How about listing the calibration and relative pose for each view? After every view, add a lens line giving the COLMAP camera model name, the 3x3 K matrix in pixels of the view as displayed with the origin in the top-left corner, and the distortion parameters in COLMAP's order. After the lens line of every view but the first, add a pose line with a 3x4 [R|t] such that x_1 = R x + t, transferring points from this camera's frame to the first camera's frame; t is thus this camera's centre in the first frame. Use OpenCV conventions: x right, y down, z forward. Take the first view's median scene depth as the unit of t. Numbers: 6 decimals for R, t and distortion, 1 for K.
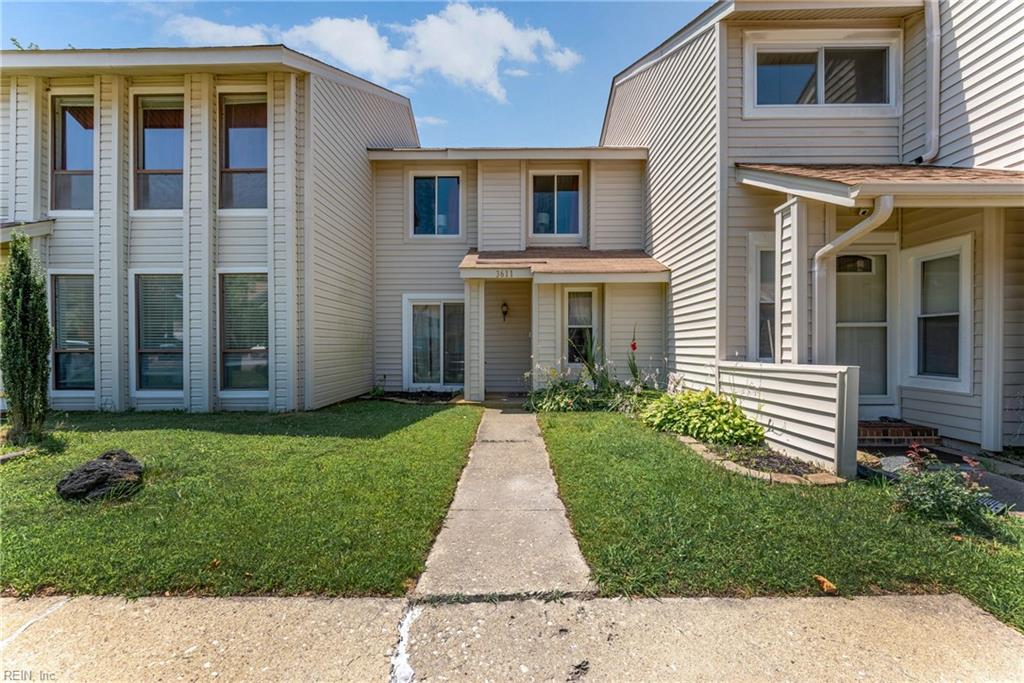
lens RADIAL K [[407.0, 0, 516.4], [0, 407.0, 349.7], [0, 0, 1]] dist [-0.000923, -0.000322]
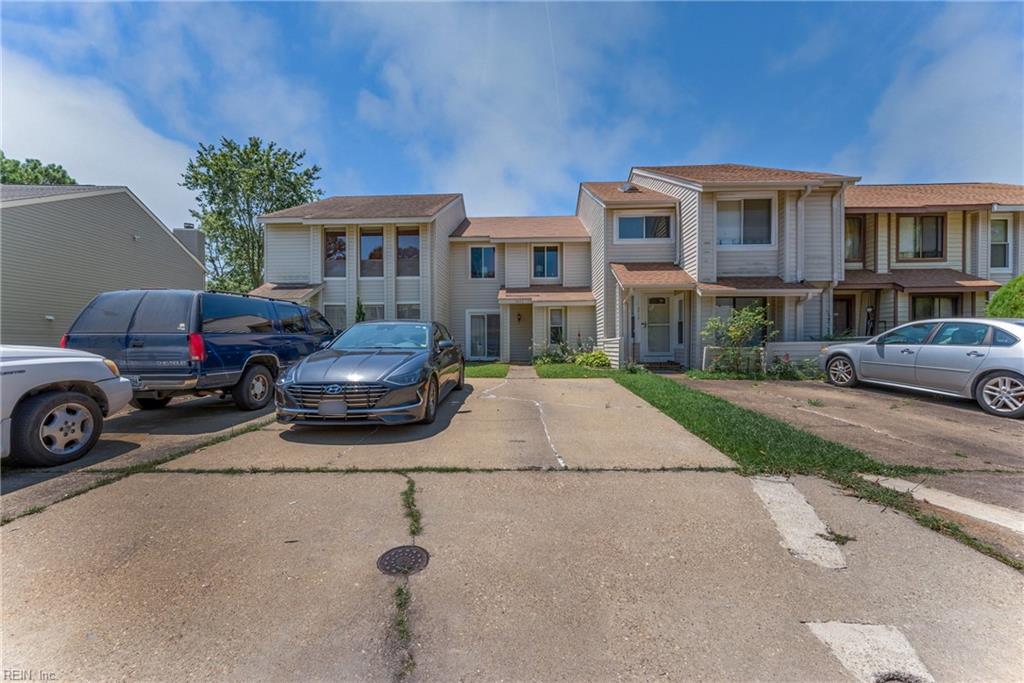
lens RADIAL K [[409.2, 0, 509.8], [0, 409.2, 346.1], [0, 0, 1]] dist [0.000058, -0.000222]
pose [[0.999178, -0.004460, -0.040297, 0.006516], [0.004139, 0.999959, -0.008054, 0.066452], [0.040331, 0.007881, 0.999155, -1.189153]]
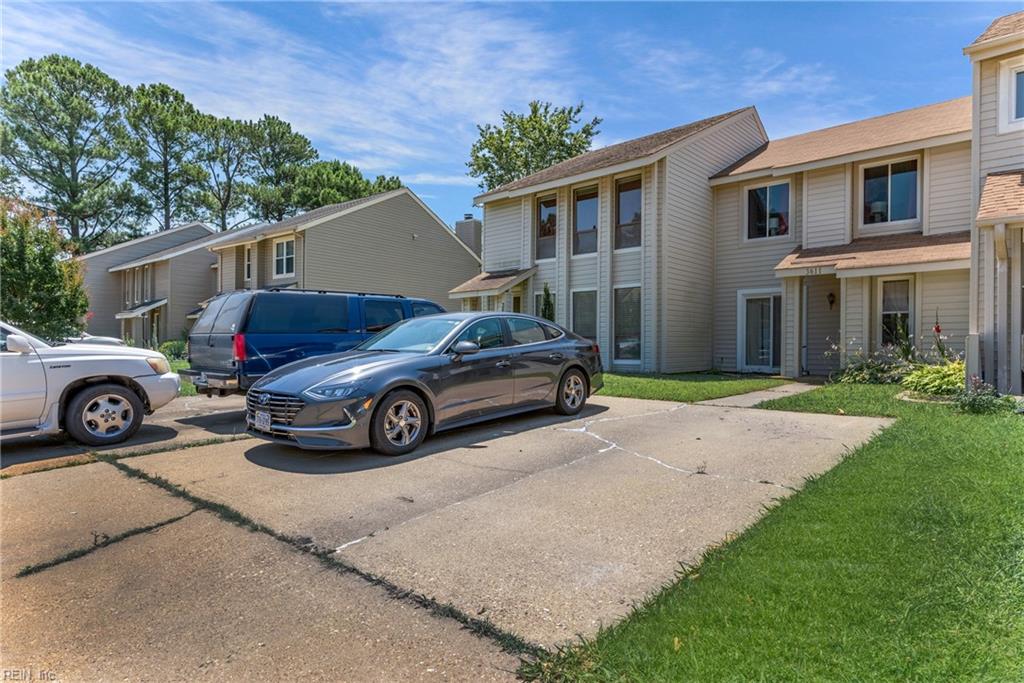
lens RADIAL K [[565.9, 0, 512.3], [0, 565.9, 346.7], [0, 0, 1]] dist [-0.000261, -0.000201]
pose [[0.735211, 0.004333, -0.677824, 0.474388], [-0.010976, 0.999925, -0.005513, 0.059111], [0.677749, 0.011493, 0.735203, -0.879147]]
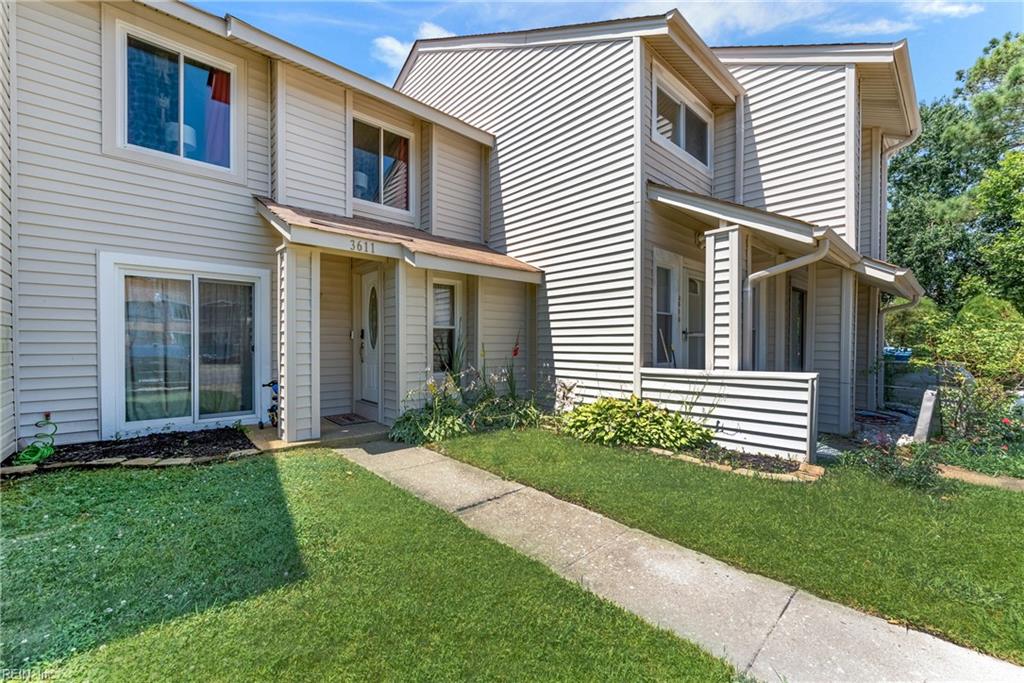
lens RADIAL K [[407.0, 0, 512.3], [0, 407.0, 345.9], [0, 0, 1]] dist [-0.000940, 0.000471]
pose [[0.728903, -0.002745, 0.684611, -0.328744], [0.002761, 0.999996, 0.001070, -0.021772], [-0.684611, 0.001110, 0.728908, 0.350092]]
